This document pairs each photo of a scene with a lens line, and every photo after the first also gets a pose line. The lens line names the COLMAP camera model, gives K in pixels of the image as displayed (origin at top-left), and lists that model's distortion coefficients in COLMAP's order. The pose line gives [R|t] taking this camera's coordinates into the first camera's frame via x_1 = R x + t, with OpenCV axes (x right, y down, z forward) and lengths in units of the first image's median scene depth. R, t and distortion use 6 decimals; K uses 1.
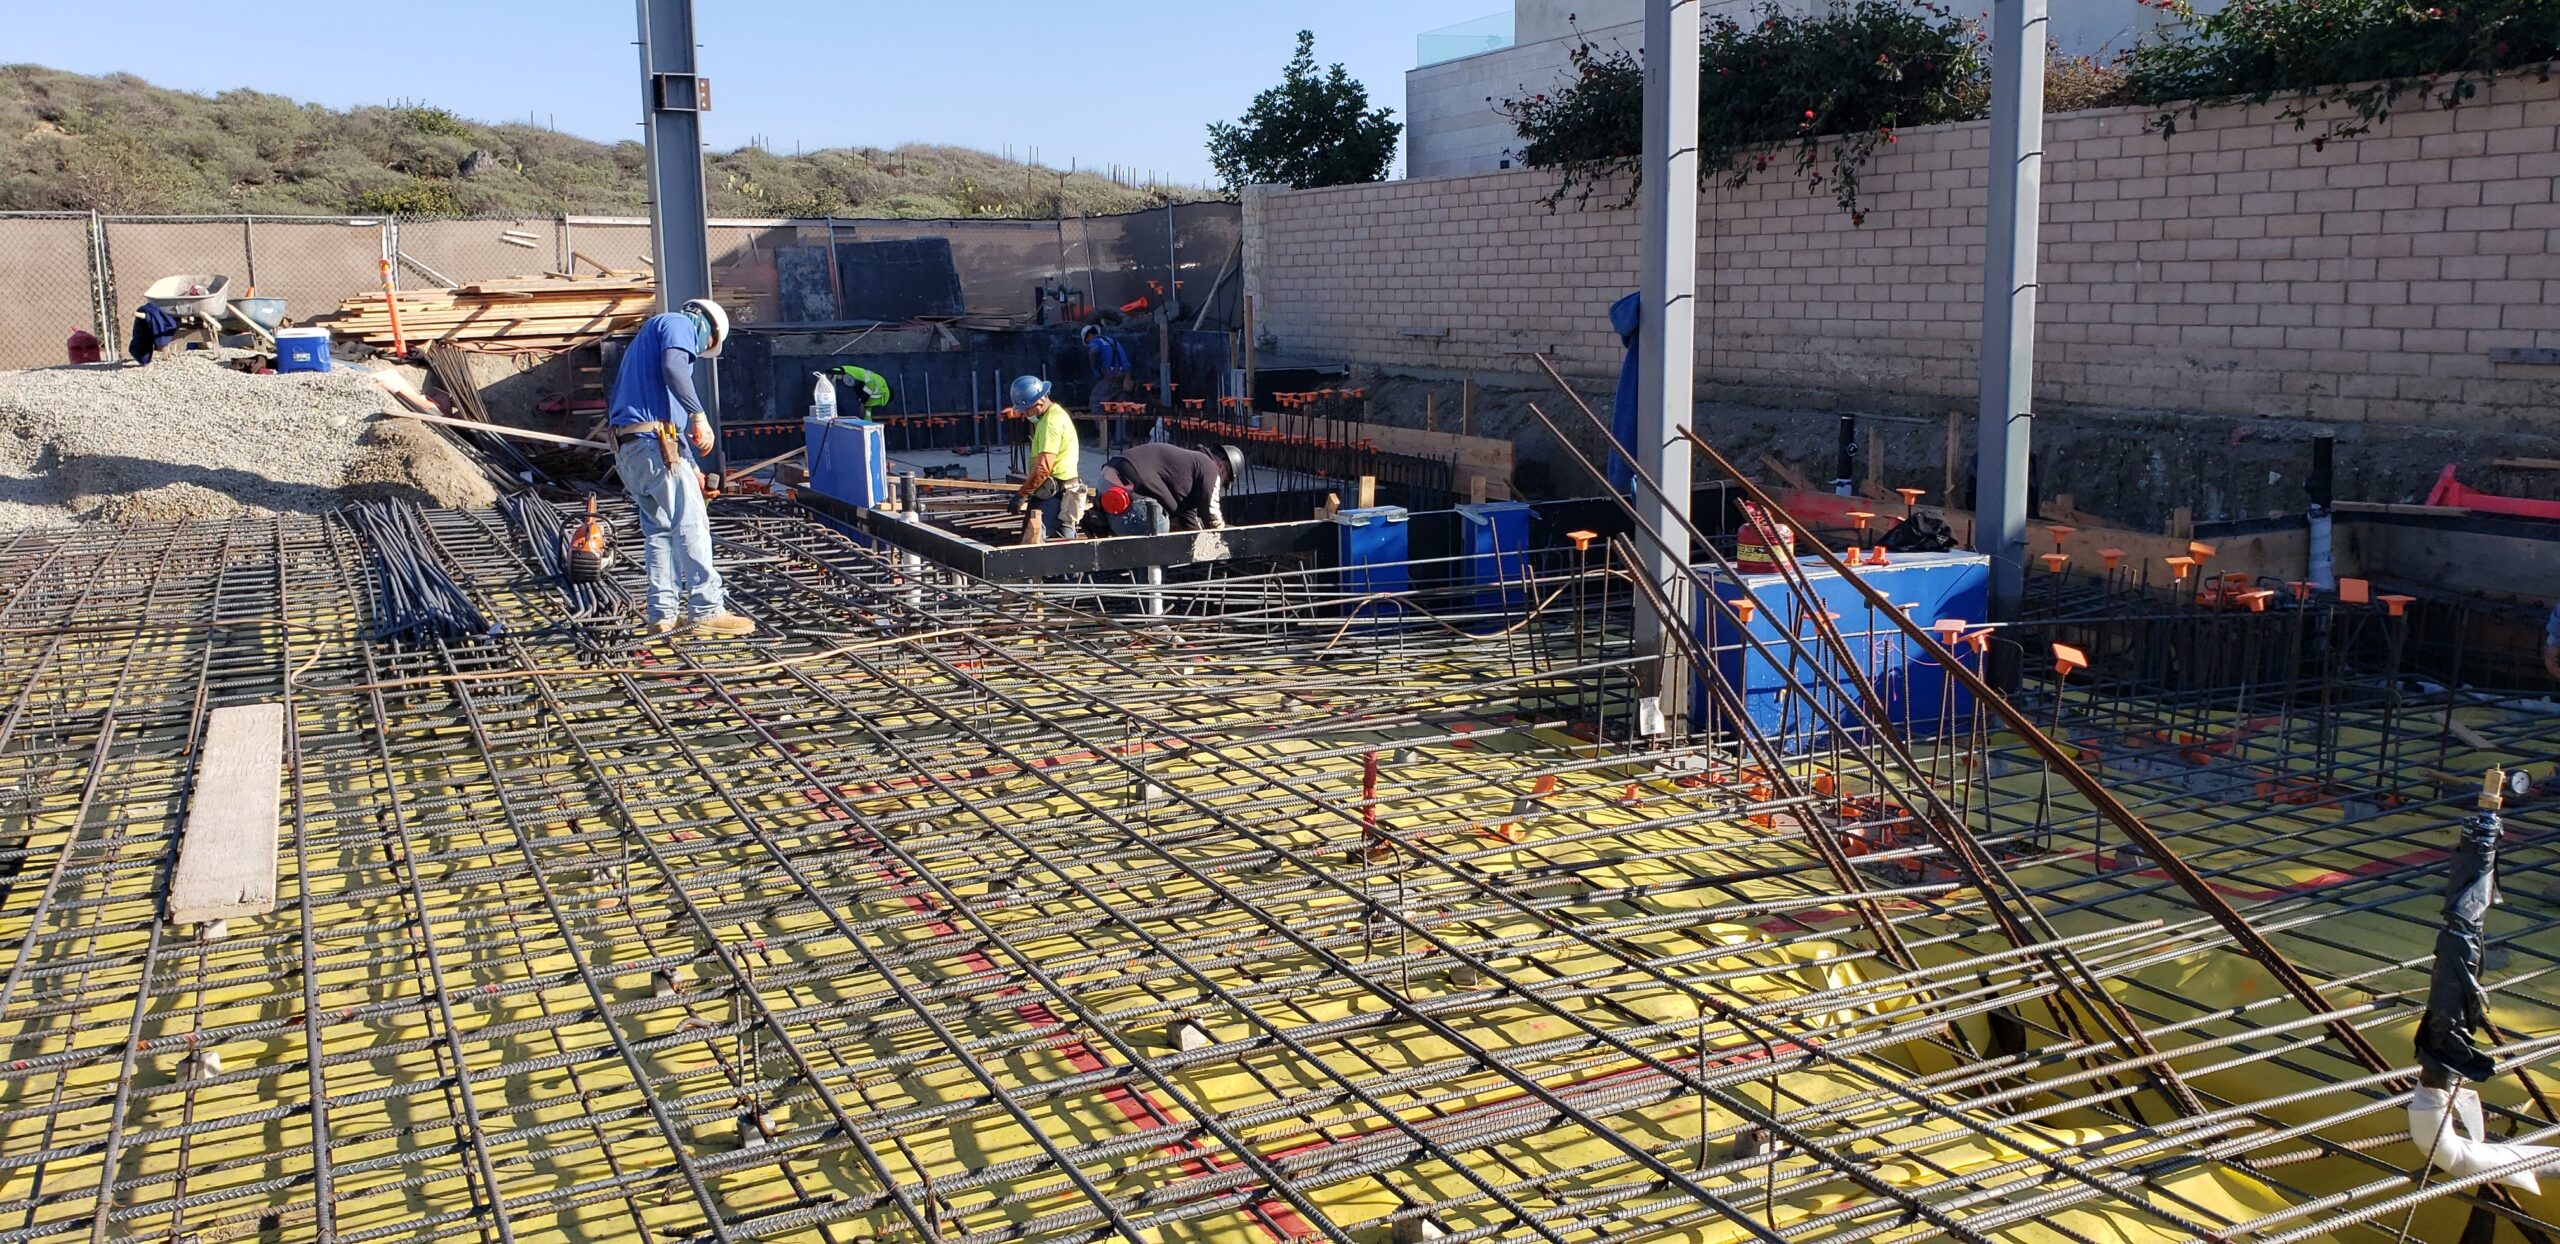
lens RADIAL K [[1994.5, 0, 1284.2], [0, 1994.5, 586.9], [0, 0, 1]] dist [-0.006877, 0.036544]
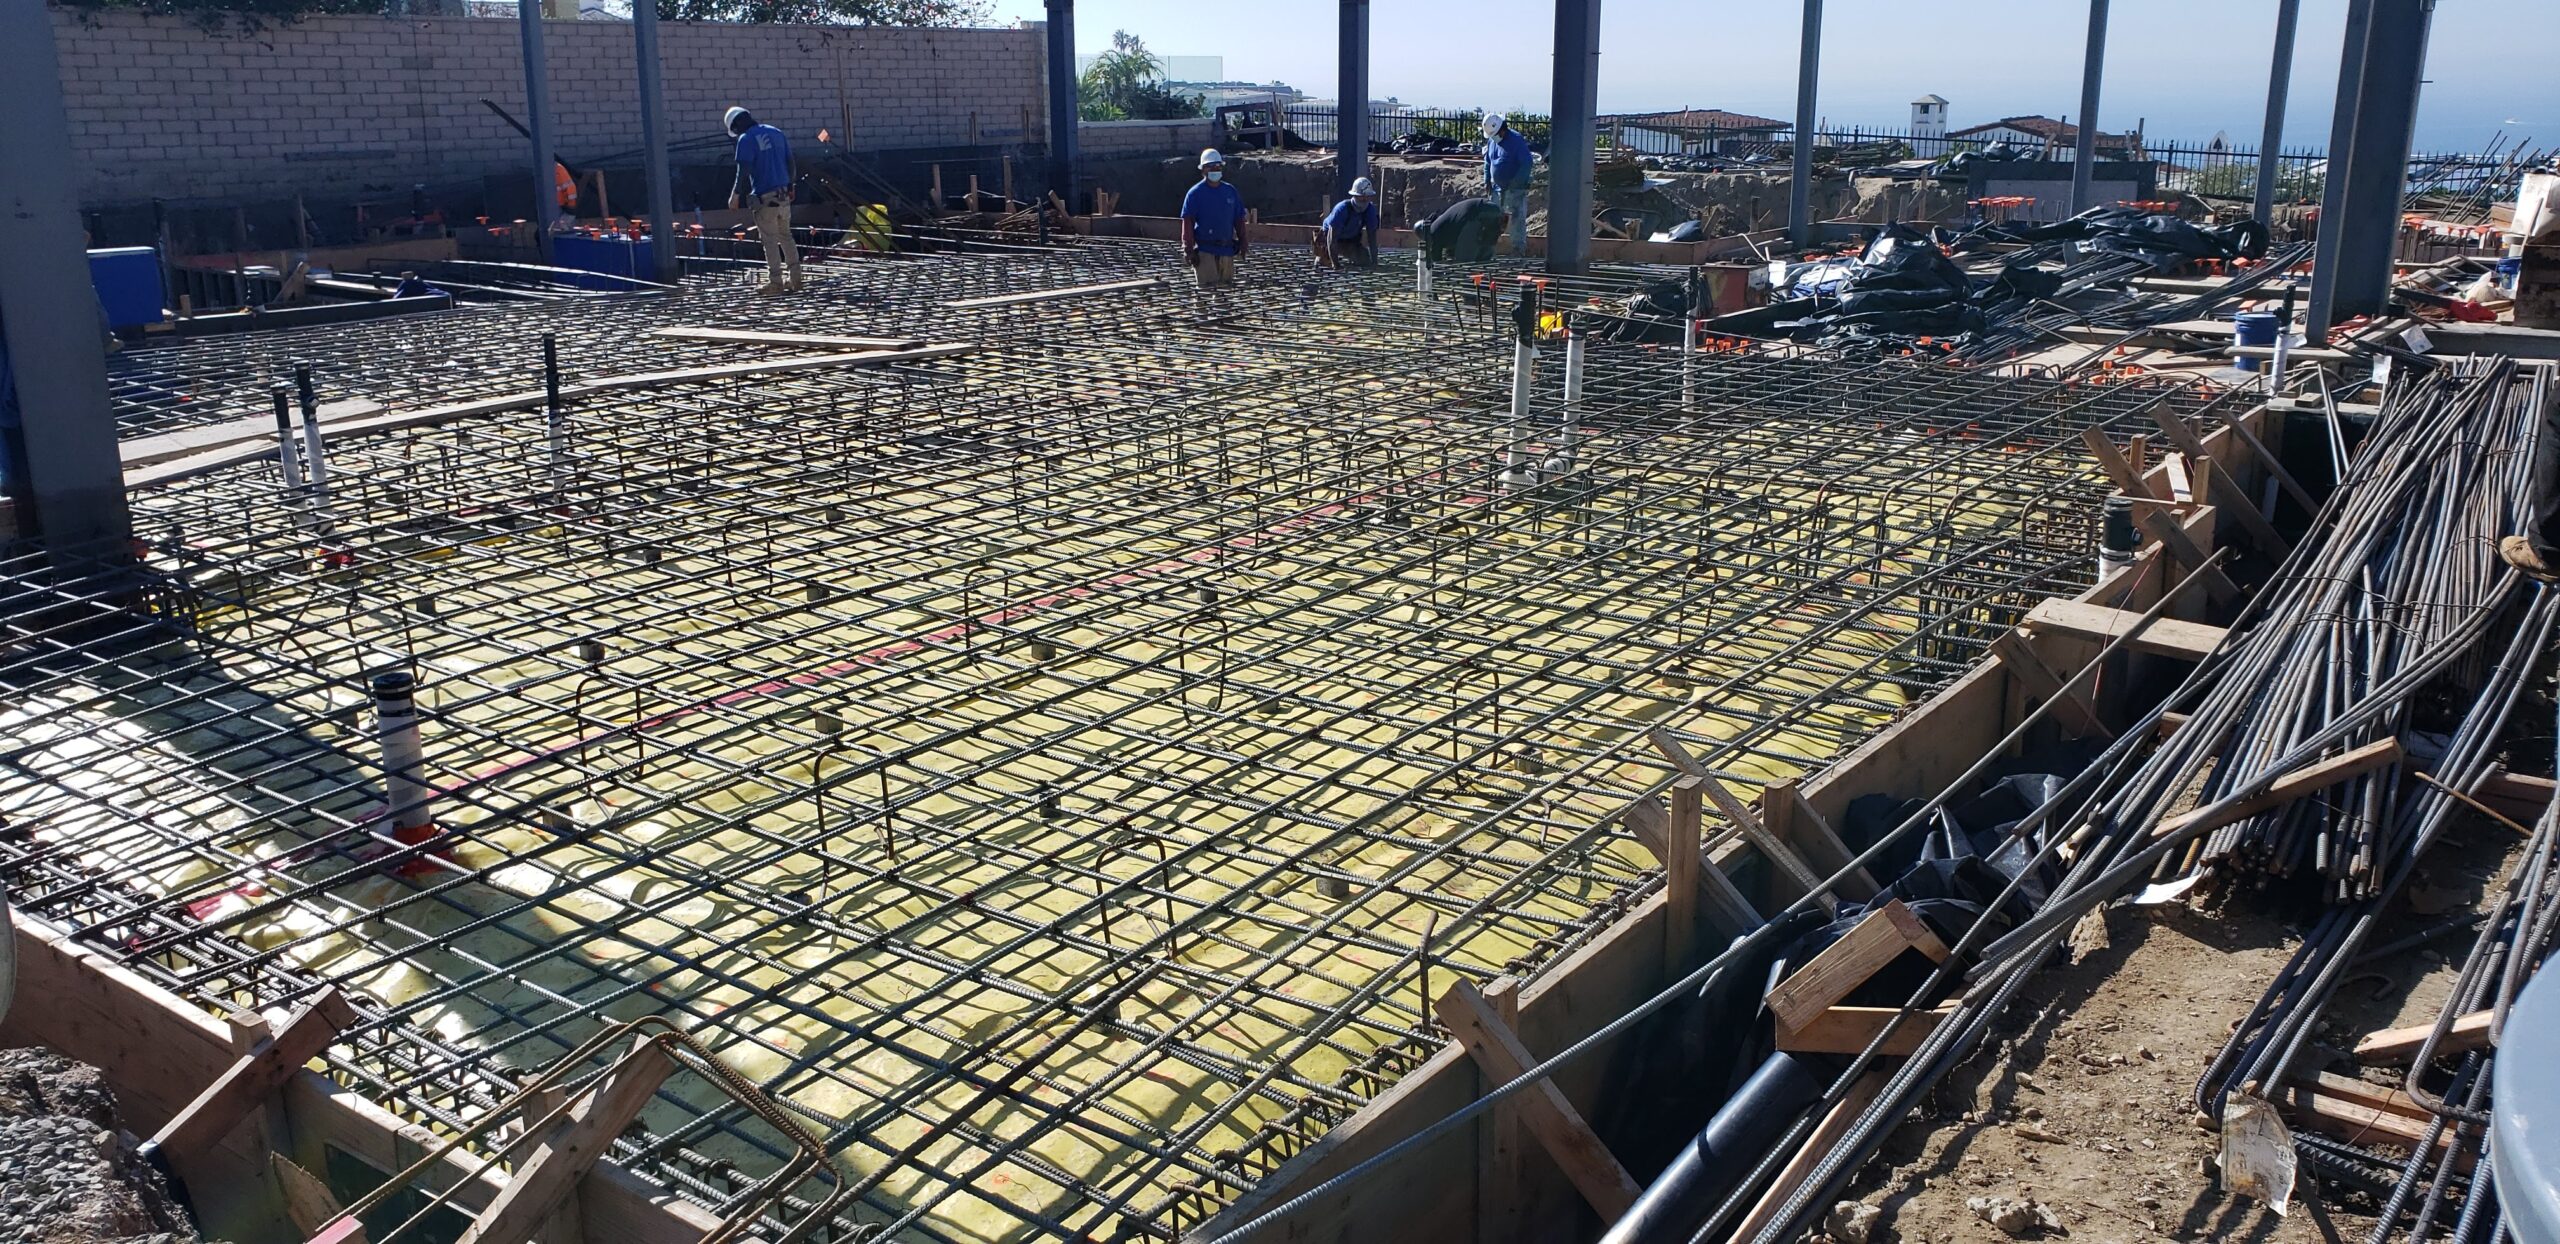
lens RADIAL K [[1981.5, 0, 1280.0], [0, 1981.5, 622.0], [0, 0, 1]] dist [0.001458, 0.007519]
pose [[-0.445538, -0.217361, 0.868476, -1.209725], [0.149020, 0.938540, 0.311345, -0.107129], [-0.882773, 0.268137, -0.385764, 0.727800]]
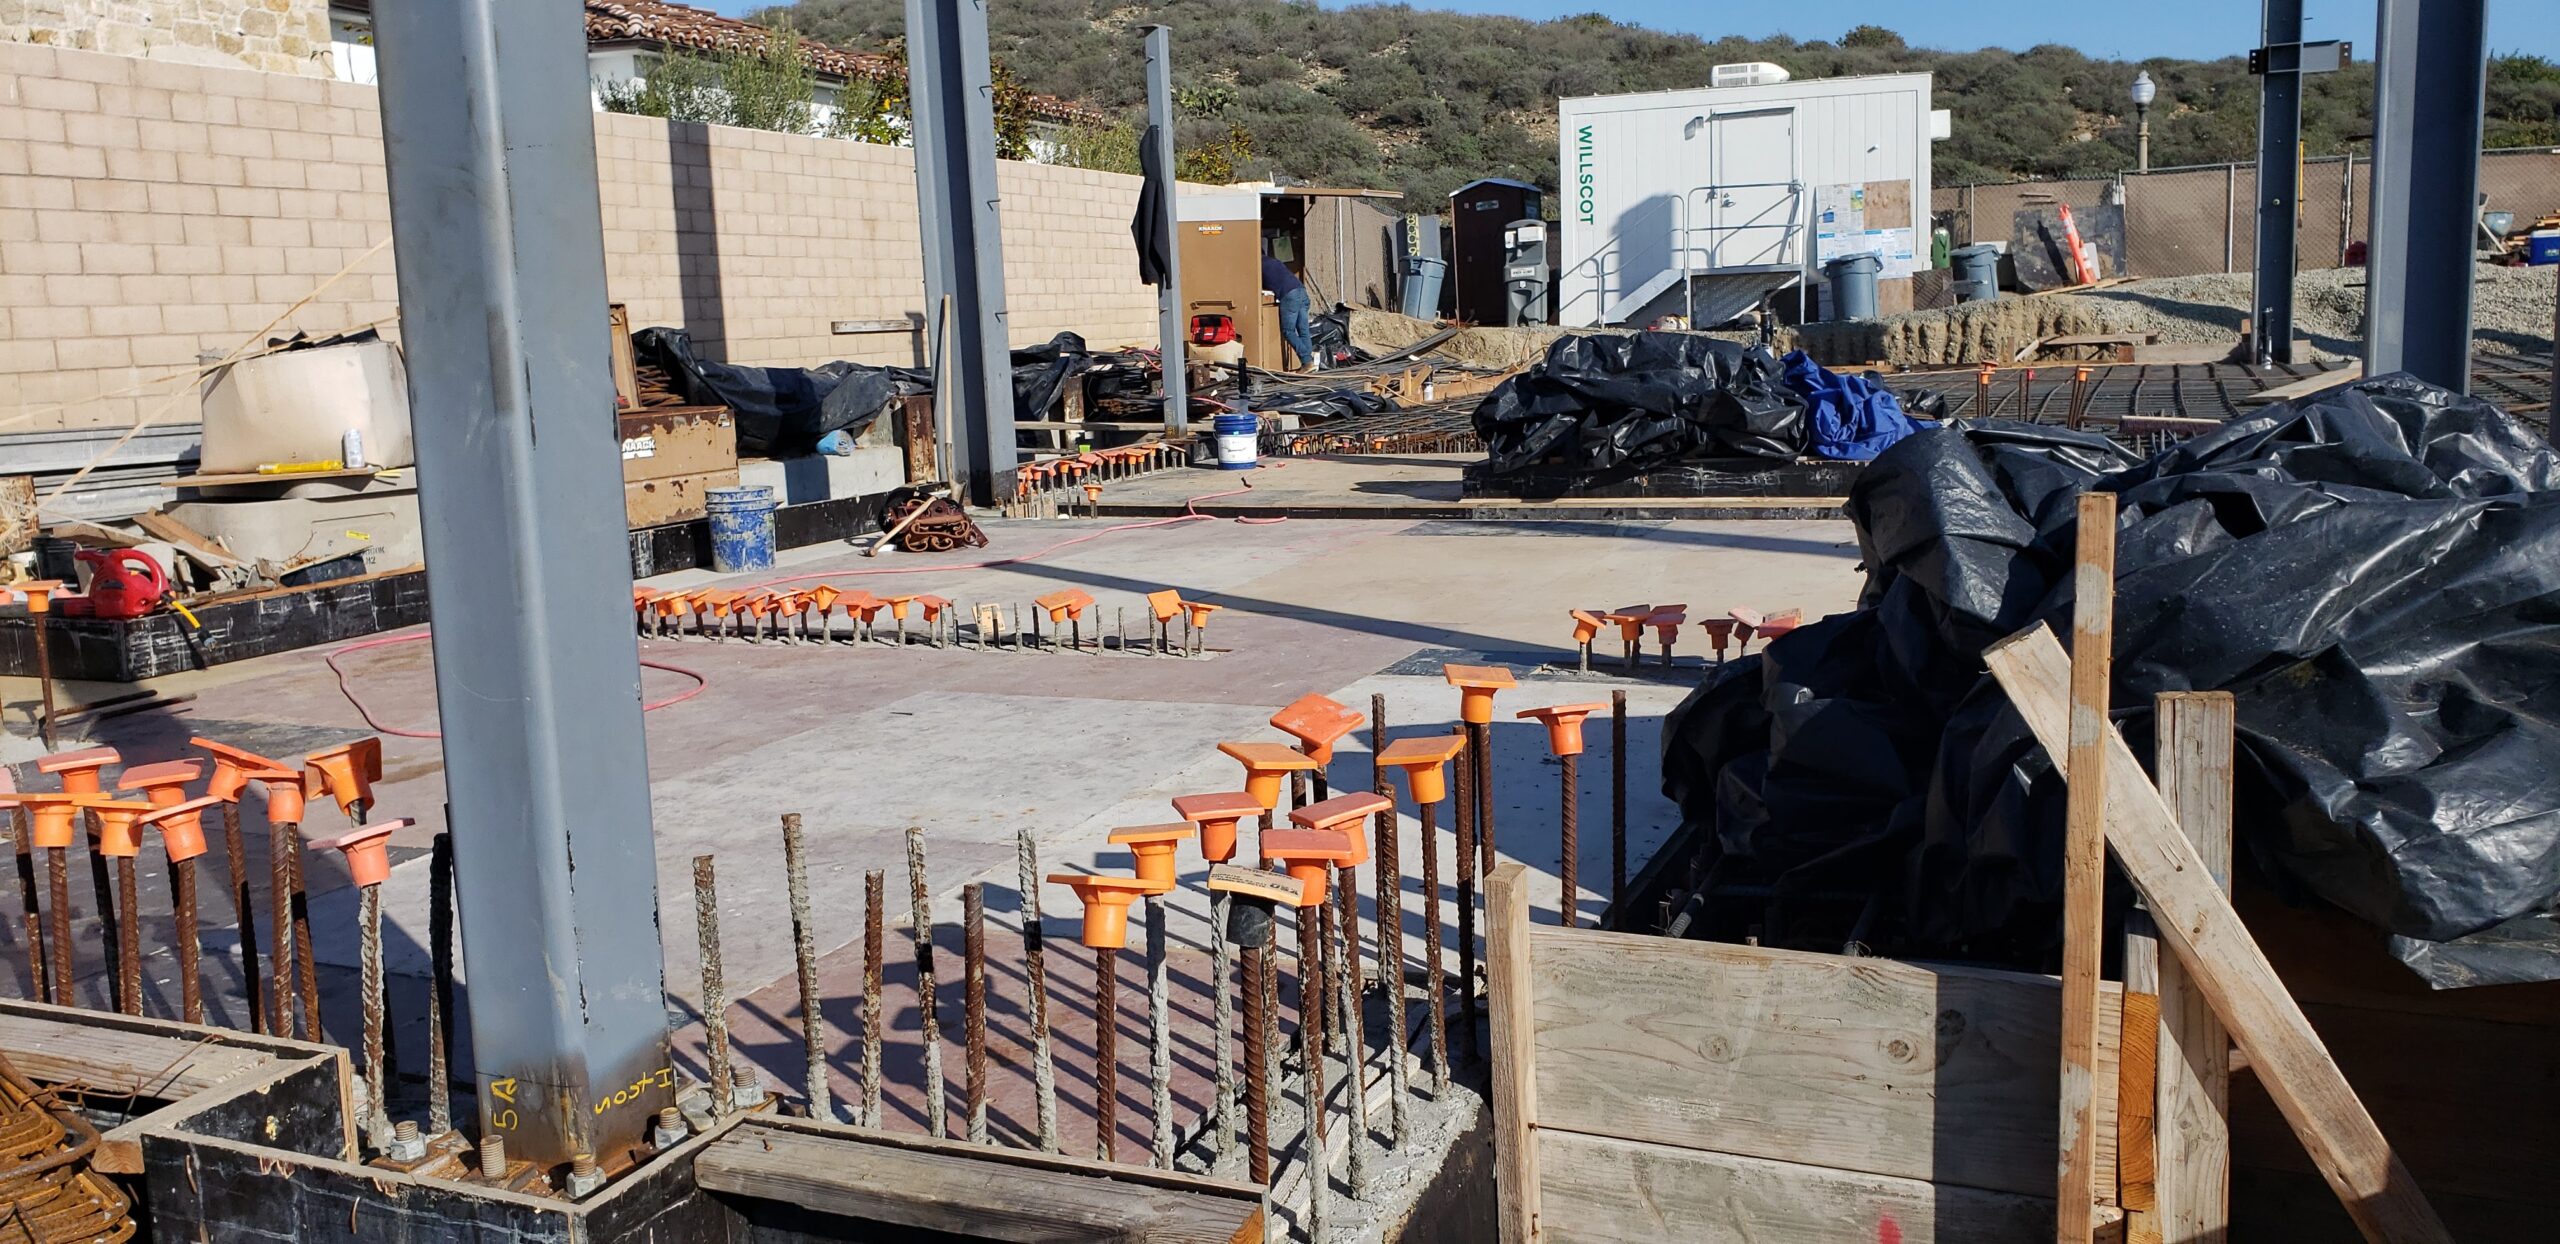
lens RADIAL K [[1981.5, 0, 1280.0], [0, 1981.5, 622.0], [0, 0, 1]] dist [0.001458, 0.007519]
pose [[0.630538, 0.106193, -0.768859, -0.011998], [-0.083860, 0.994118, 0.068532, 0.111969], [0.771614, 0.021265, 0.635735, -0.457384]]
